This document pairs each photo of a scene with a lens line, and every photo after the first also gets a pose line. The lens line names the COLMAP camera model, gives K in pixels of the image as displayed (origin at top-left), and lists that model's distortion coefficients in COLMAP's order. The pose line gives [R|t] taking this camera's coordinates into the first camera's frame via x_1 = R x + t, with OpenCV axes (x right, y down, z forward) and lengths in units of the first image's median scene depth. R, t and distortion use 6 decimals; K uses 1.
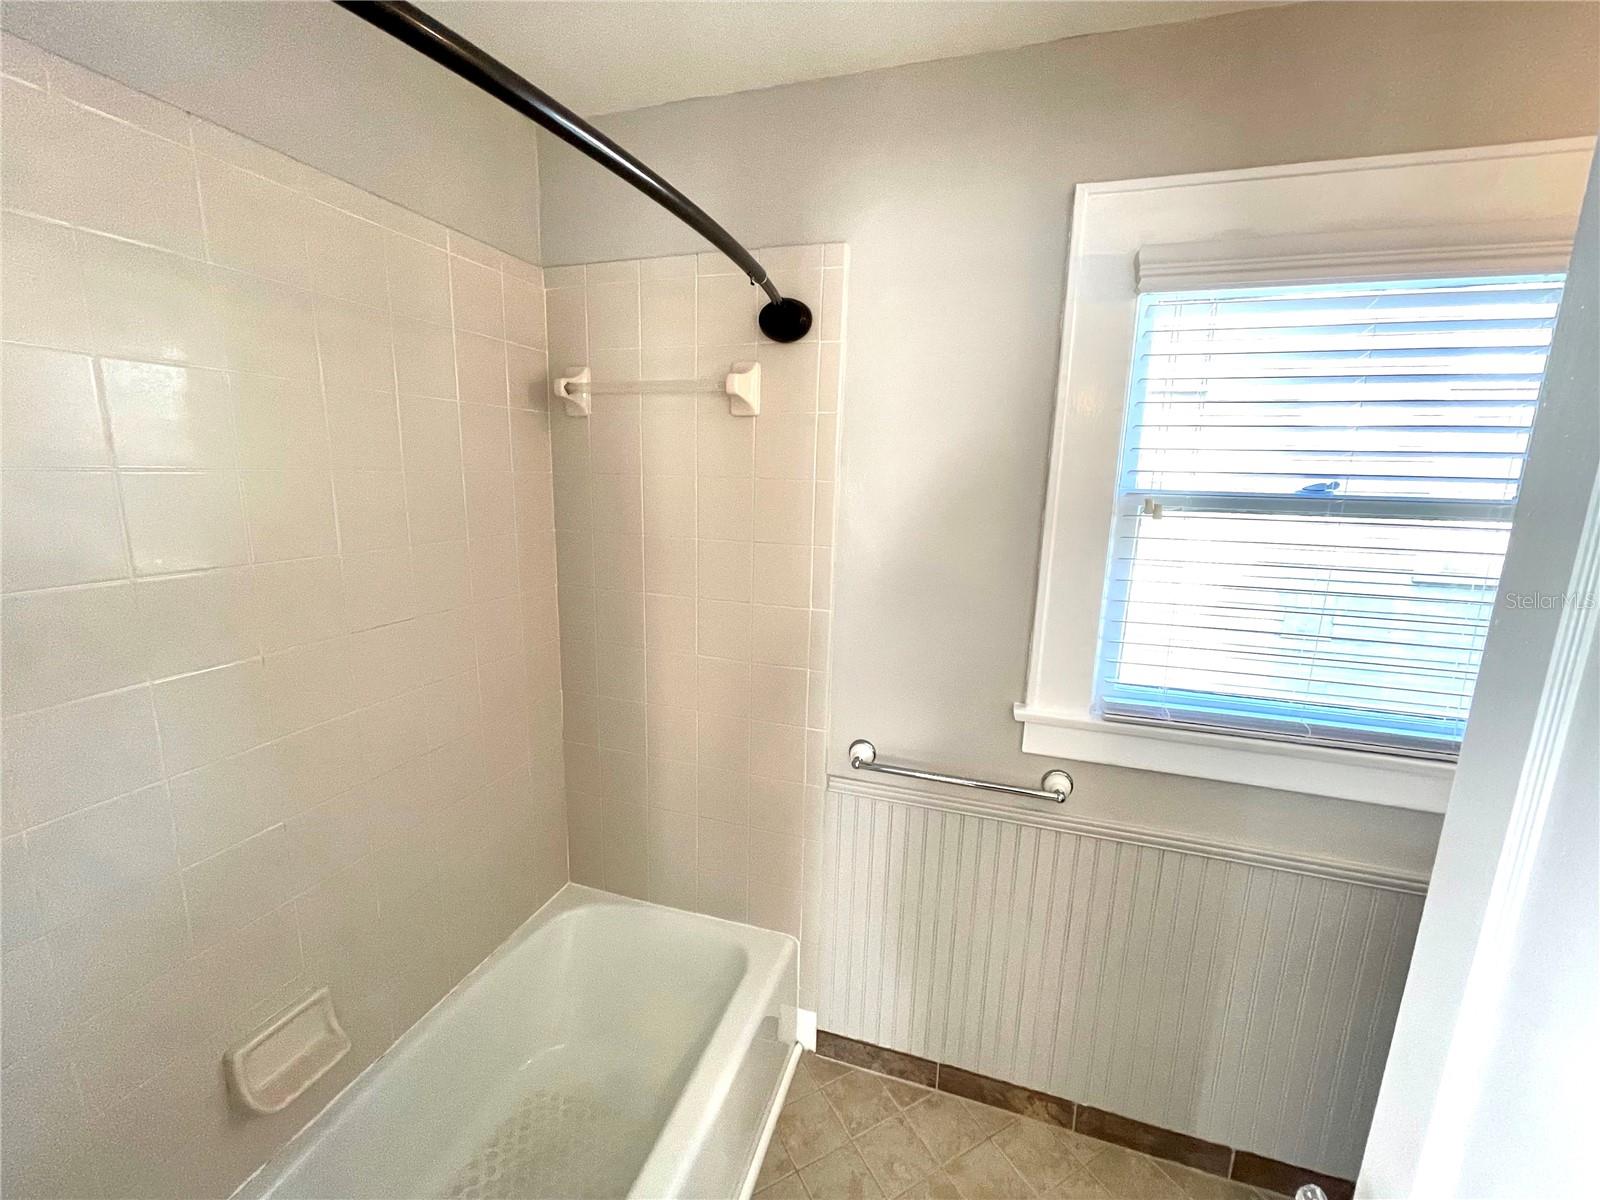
lens RADIAL K [[648.8, 0, 795.6], [0, 648.8, 598.4], [0, 0, 1]] dist [-0.000163, -0.000091]
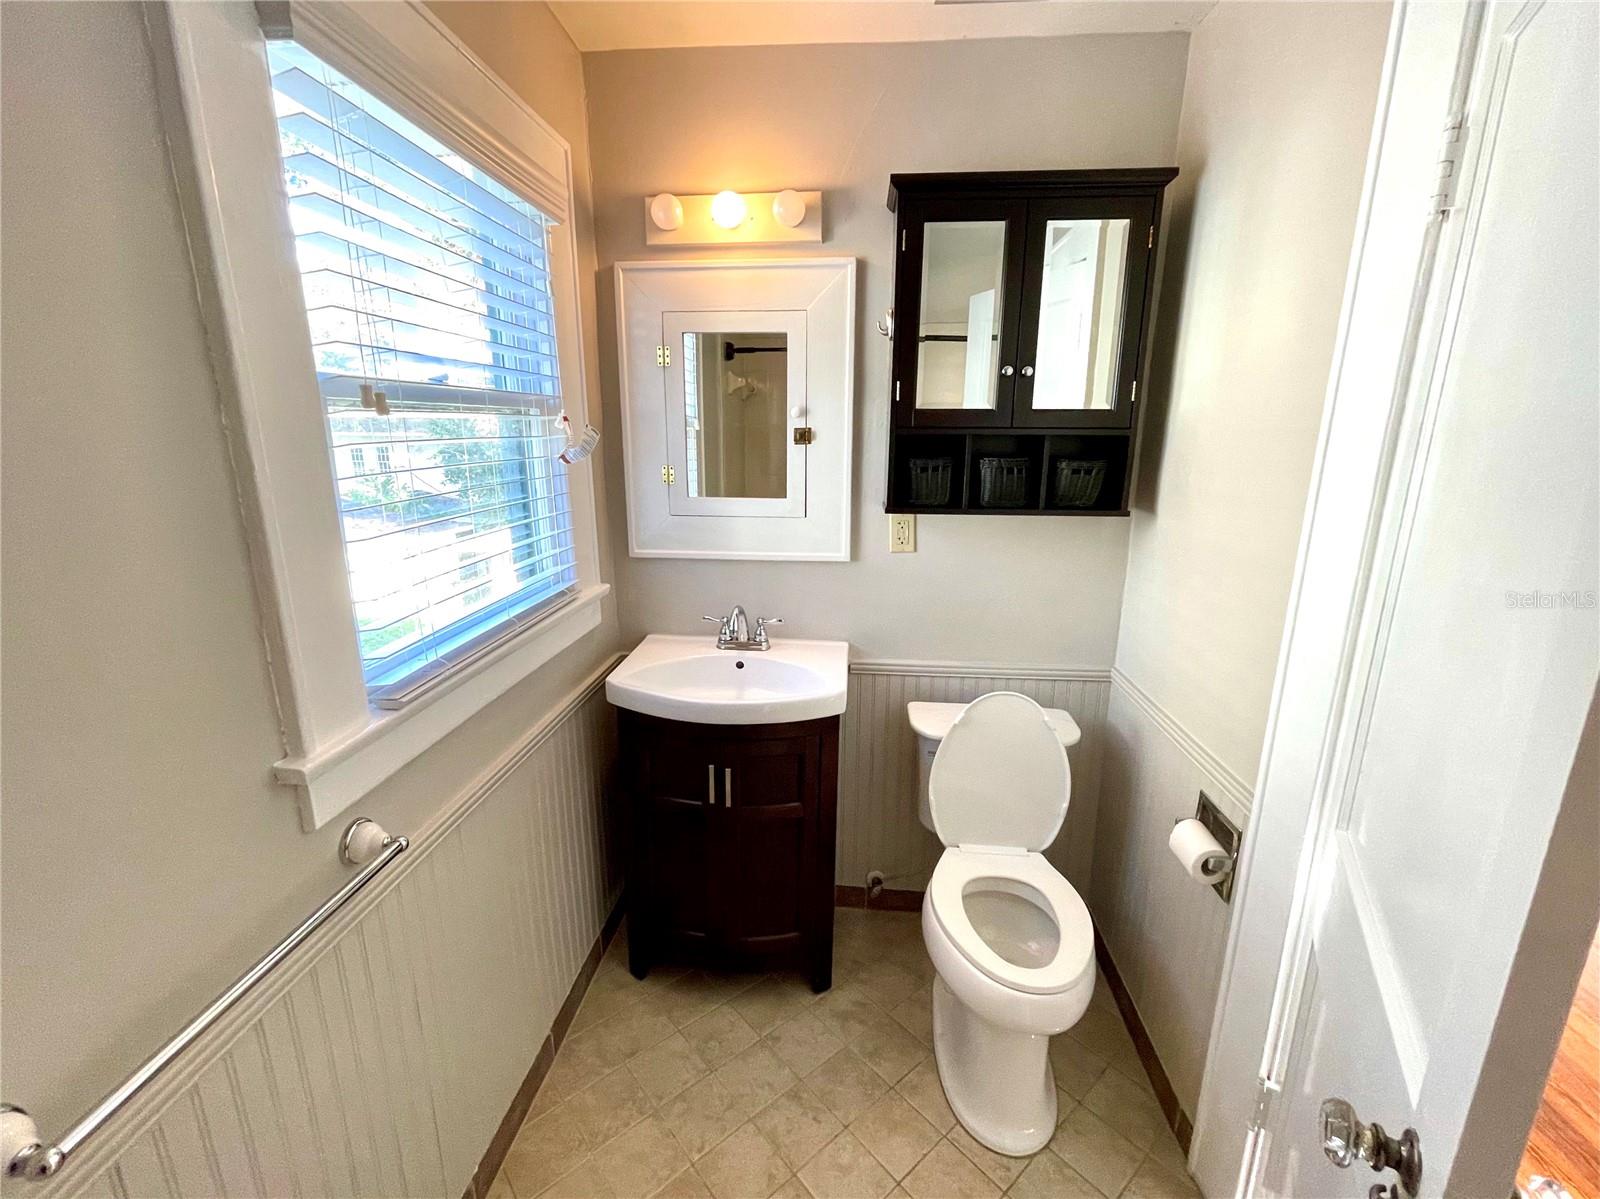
lens RADIAL K [[648.8, 0, 795.6], [0, 648.8, 597.9], [0, 0, 1]] dist [-0.000163, -0.000091]
pose [[-0.214494, -0.275773, 0.936985, -0.237666], [0.173908, 0.933201, 0.314470, -0.070799], [-0.961118, 0.230401, -0.152207, 0.643468]]
